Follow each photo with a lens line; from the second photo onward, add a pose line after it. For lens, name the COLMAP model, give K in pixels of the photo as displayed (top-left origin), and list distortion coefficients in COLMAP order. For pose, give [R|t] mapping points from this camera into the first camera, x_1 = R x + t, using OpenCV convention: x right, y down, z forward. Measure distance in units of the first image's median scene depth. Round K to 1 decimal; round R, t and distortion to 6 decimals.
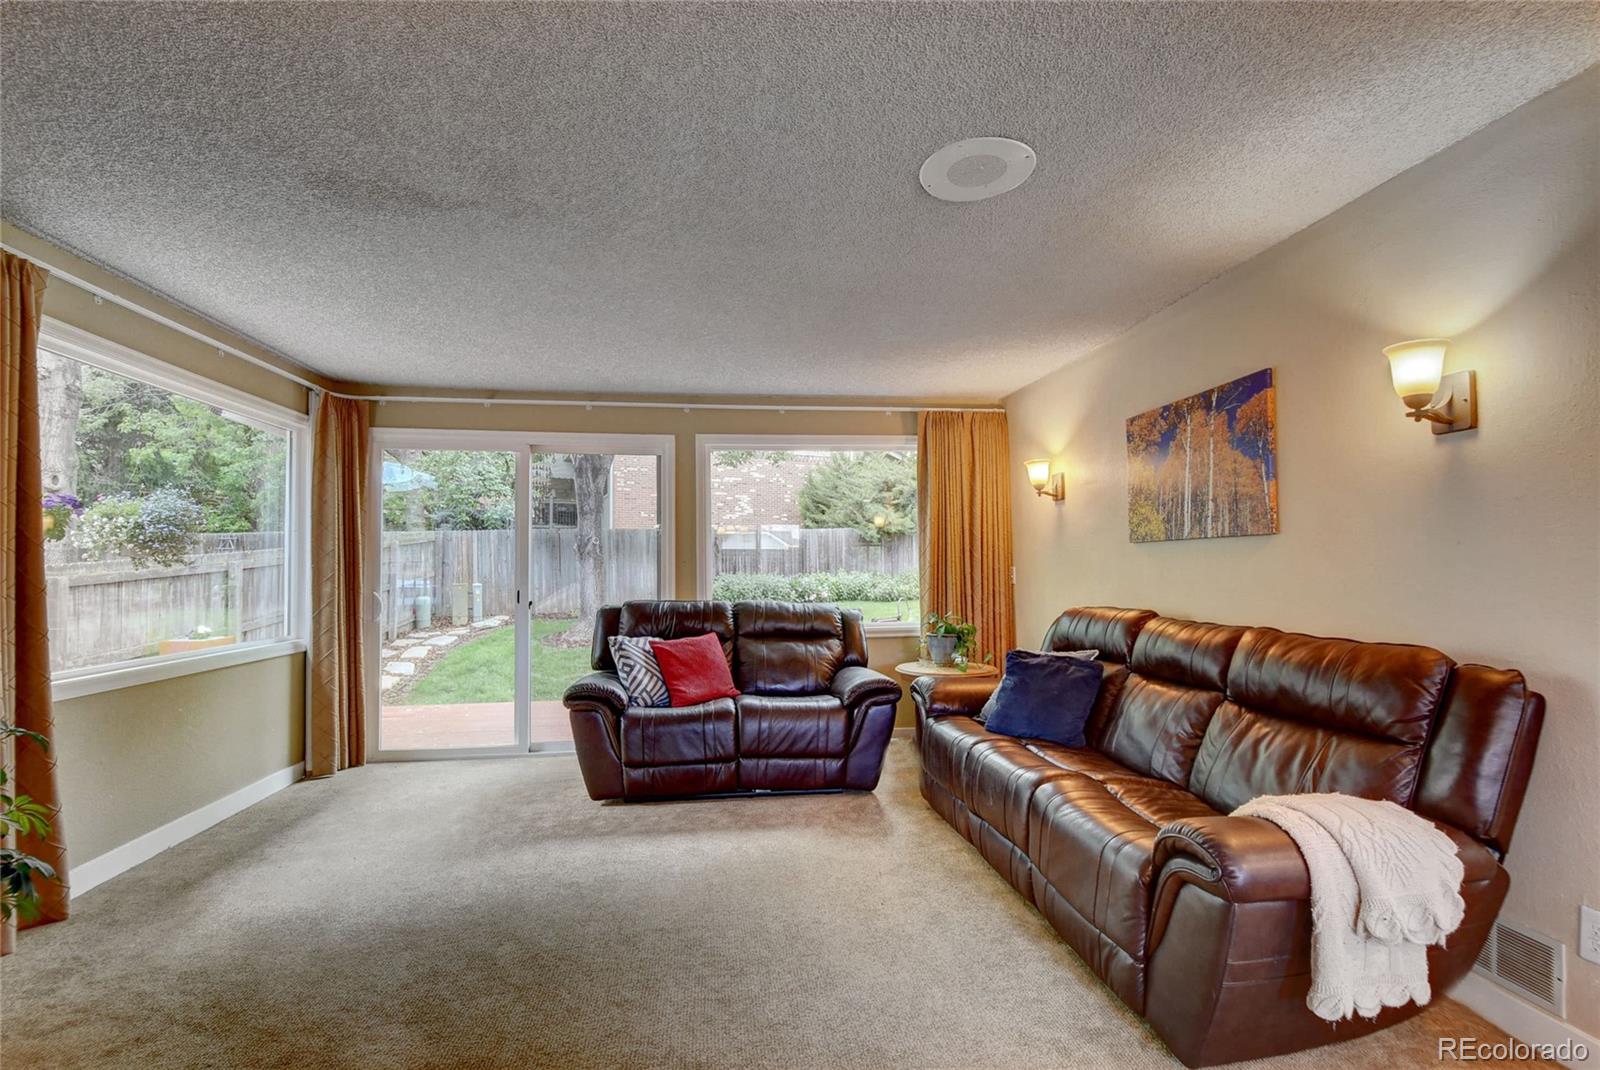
lens RADIAL K [[704.3, 0, 797.2], [0, 704.3, 549.7], [0, 0, 1]] dist [0.003221, -0.017317]
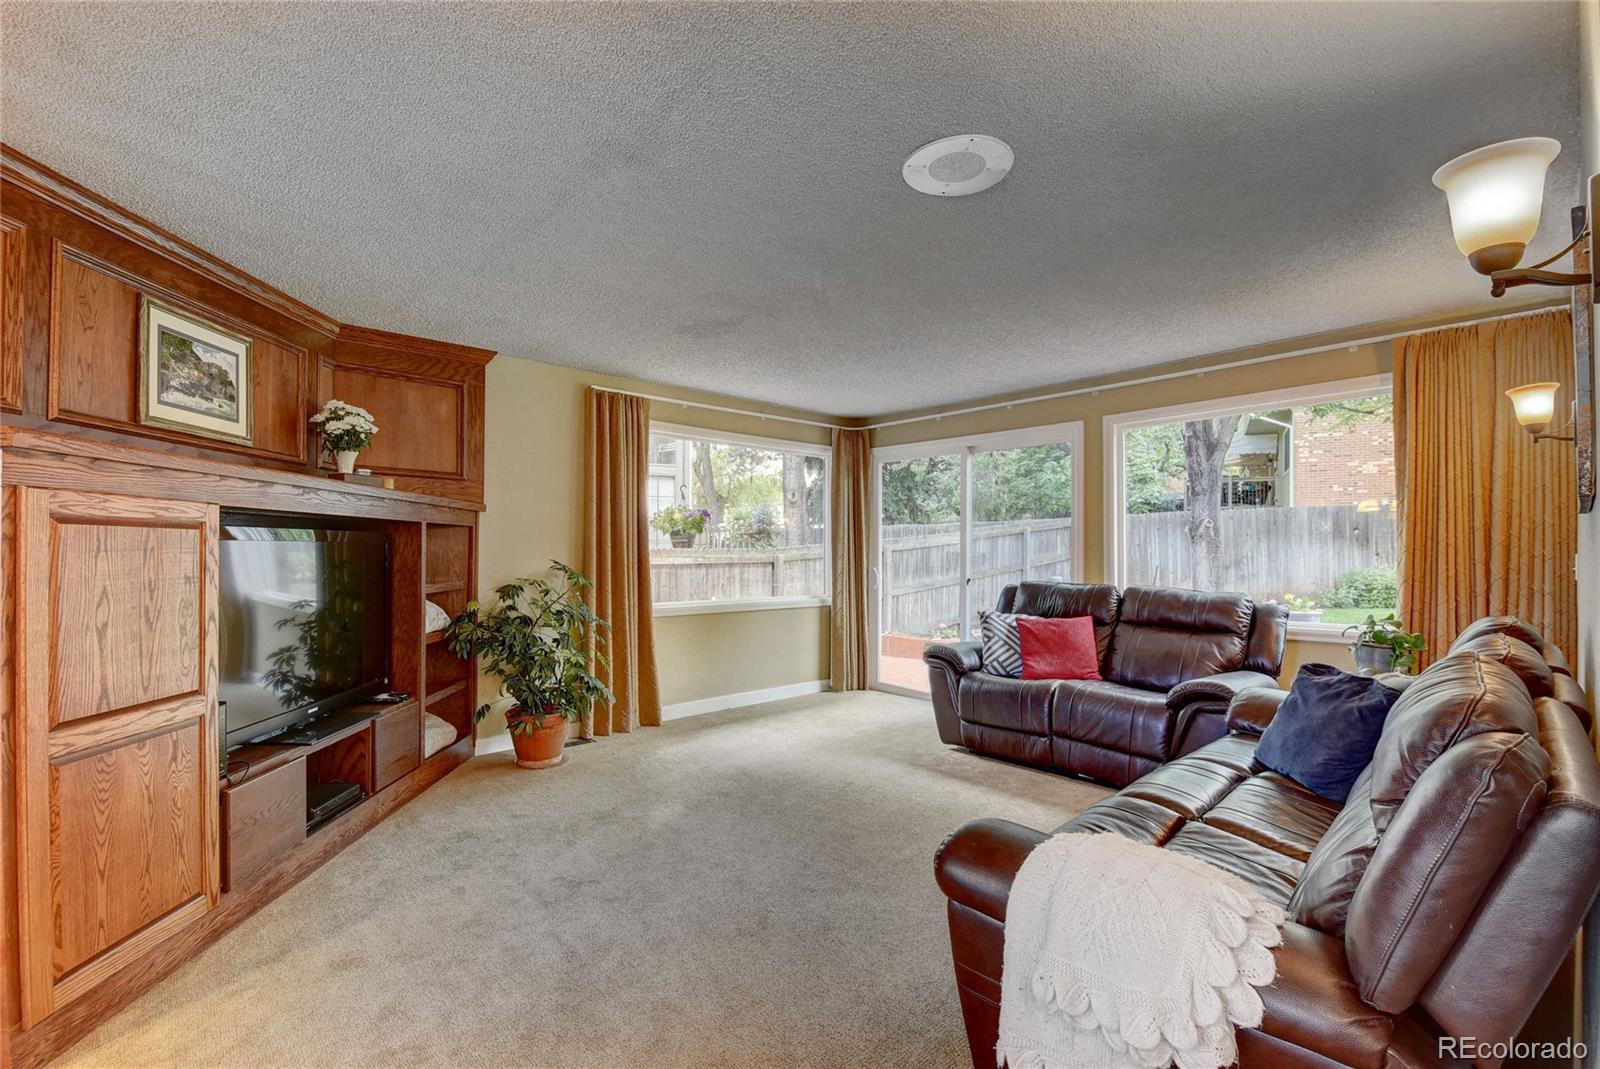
lens RADIAL K [[691.2, 0, 799.1], [0, 691.2, 542.7], [0, 0, 1]] dist [0.000872, -0.016618]
pose [[0.579988, -0.003156, -0.814619, 0.477873], [0.013746, 0.999888, 0.005914, 0.002153], [0.814509, -0.014628, 0.579966, 0.105141]]
